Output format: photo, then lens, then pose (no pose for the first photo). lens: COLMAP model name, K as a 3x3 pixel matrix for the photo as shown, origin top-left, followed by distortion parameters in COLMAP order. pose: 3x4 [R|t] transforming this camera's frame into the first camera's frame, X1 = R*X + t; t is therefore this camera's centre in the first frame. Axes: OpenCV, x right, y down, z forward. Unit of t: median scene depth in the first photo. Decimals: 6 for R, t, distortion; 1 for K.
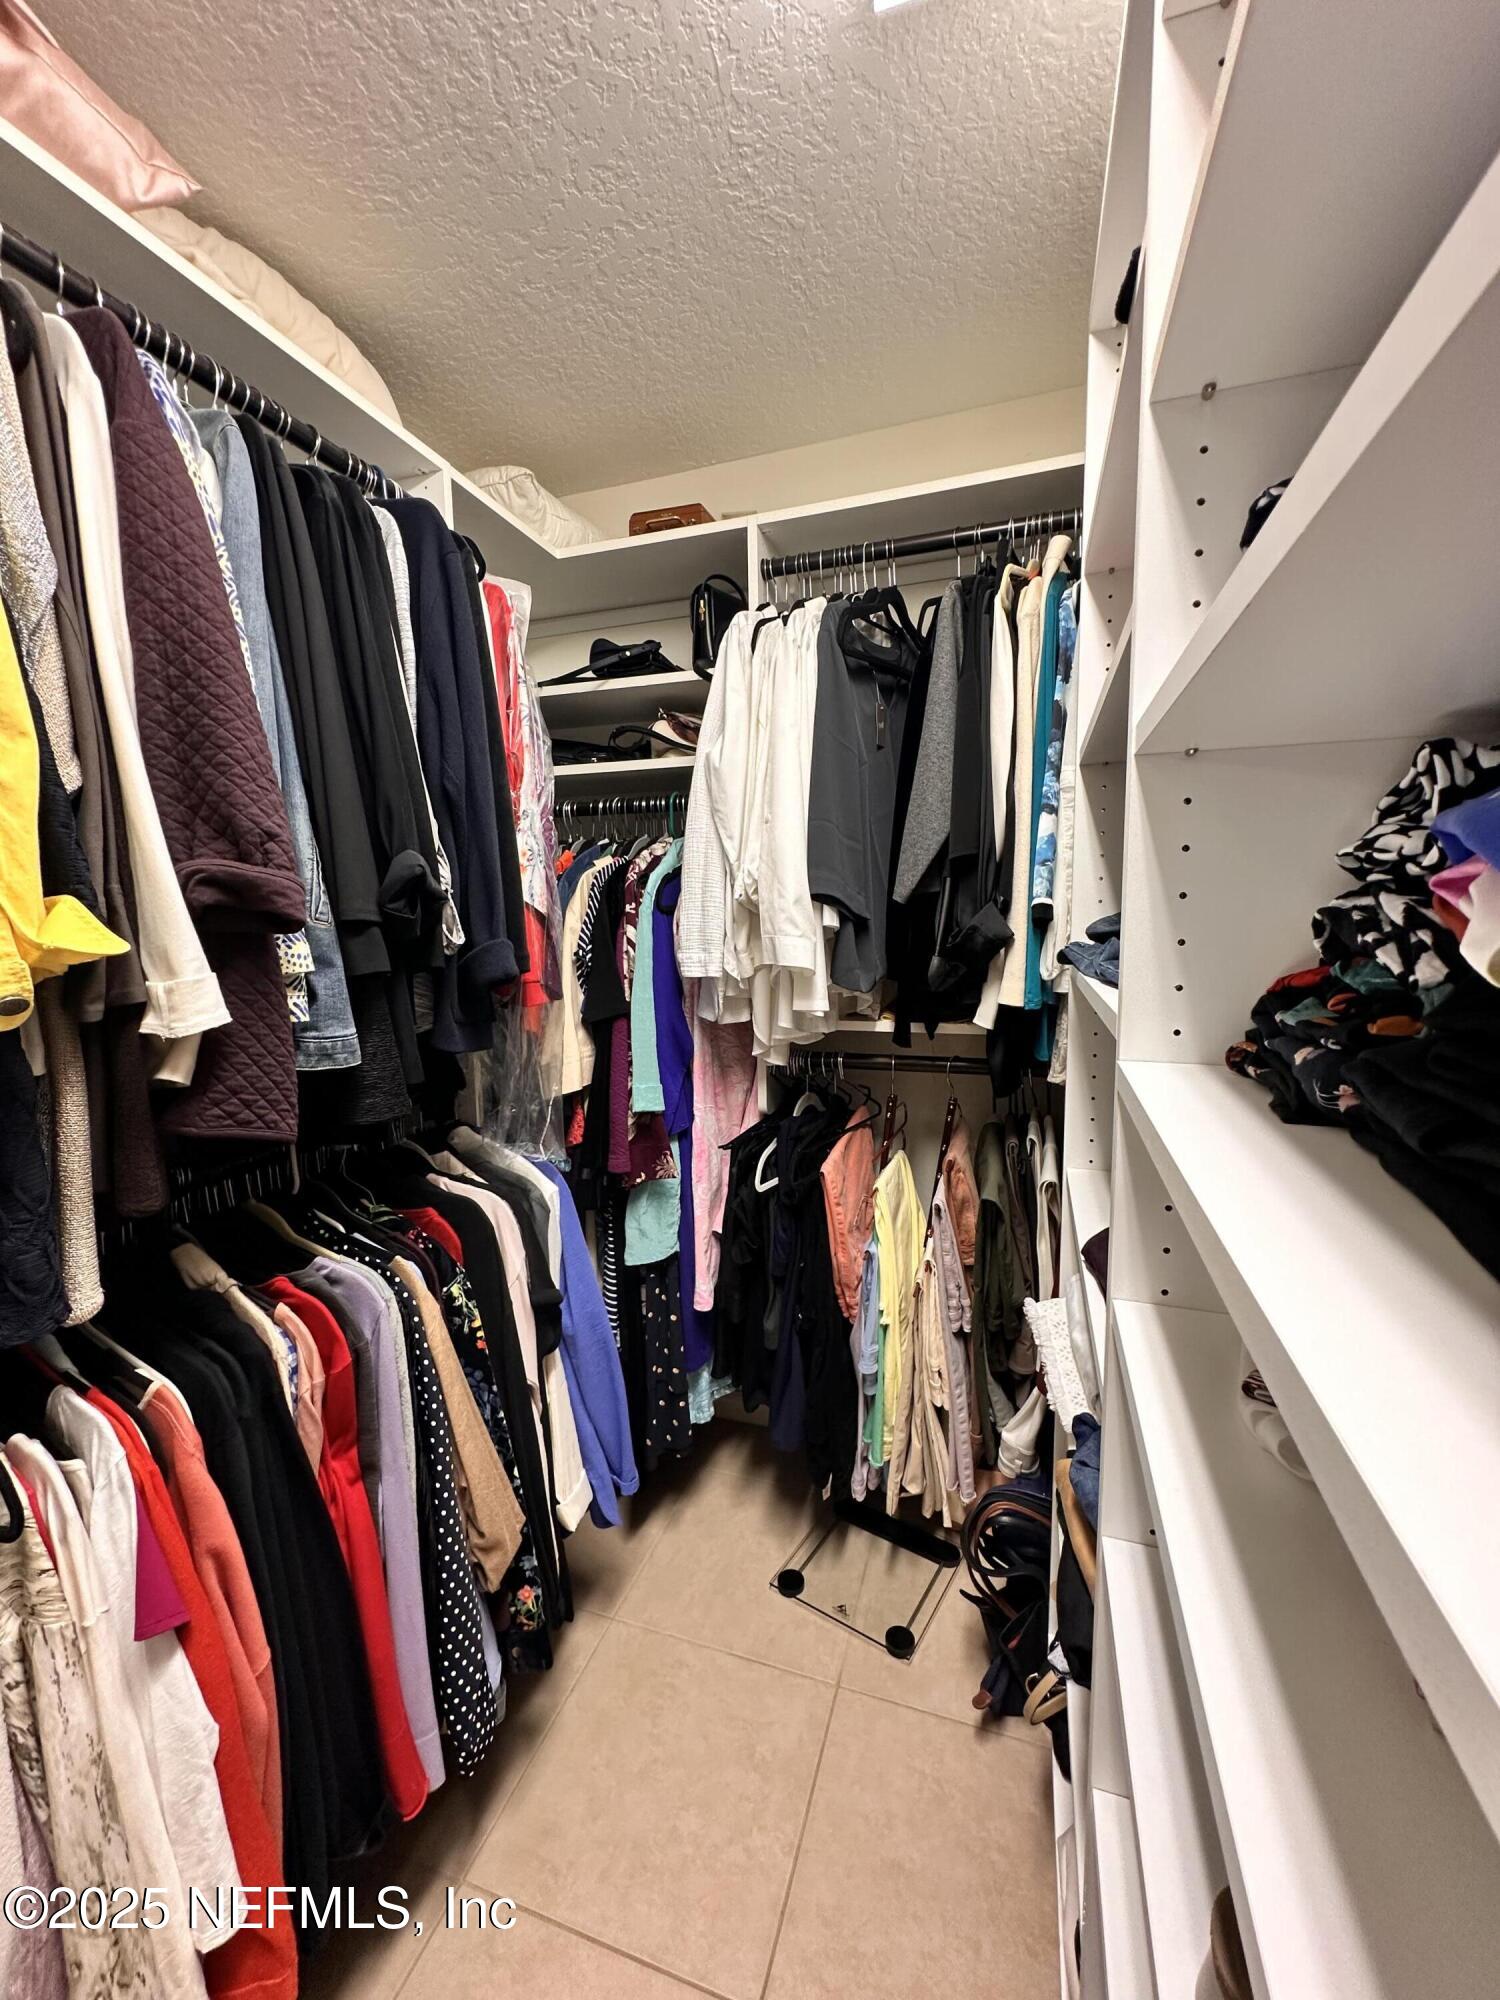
lens RADIAL K [[803.3, 0, 757.2], [0, 803.3, 1001.6], [0, 0, 1]] dist [-0.002119, 0.000265]
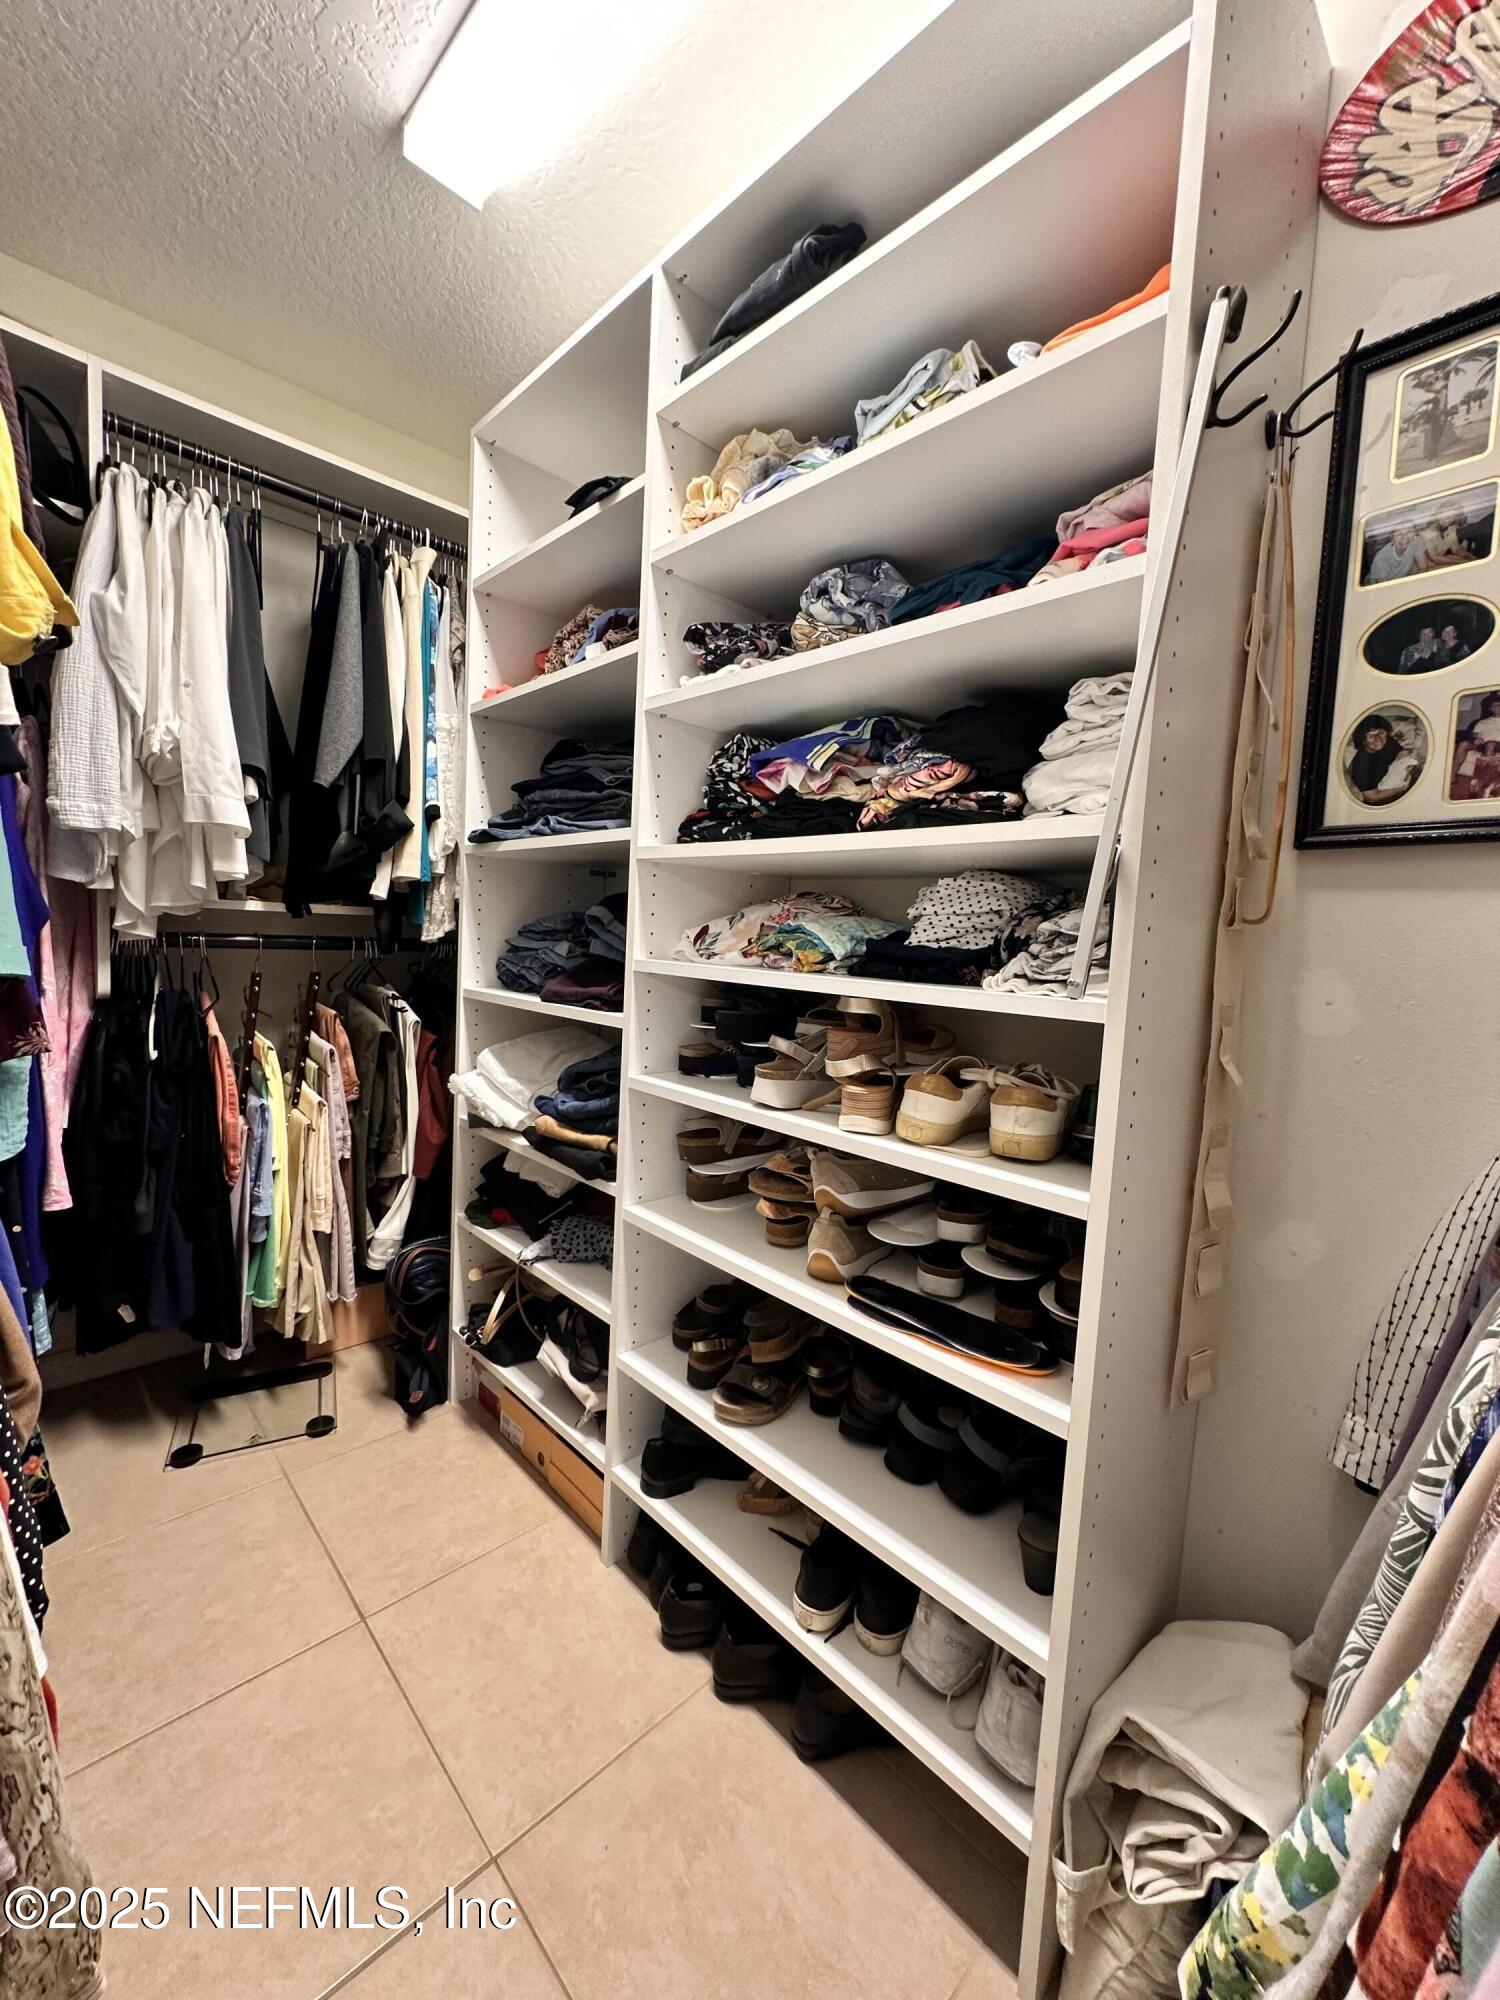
lens RADIAL K [[803.3, 0, 760.9], [0, 803.3, 997.9], [0, 0, 1]] dist [-0.002119, 0.000265]
pose [[0.466343, -0.039978, 0.883700, -0.553163], [0.042820, 0.998827, 0.022589, 0.183293], [-0.883567, 0.027306, 0.467508, -0.135556]]
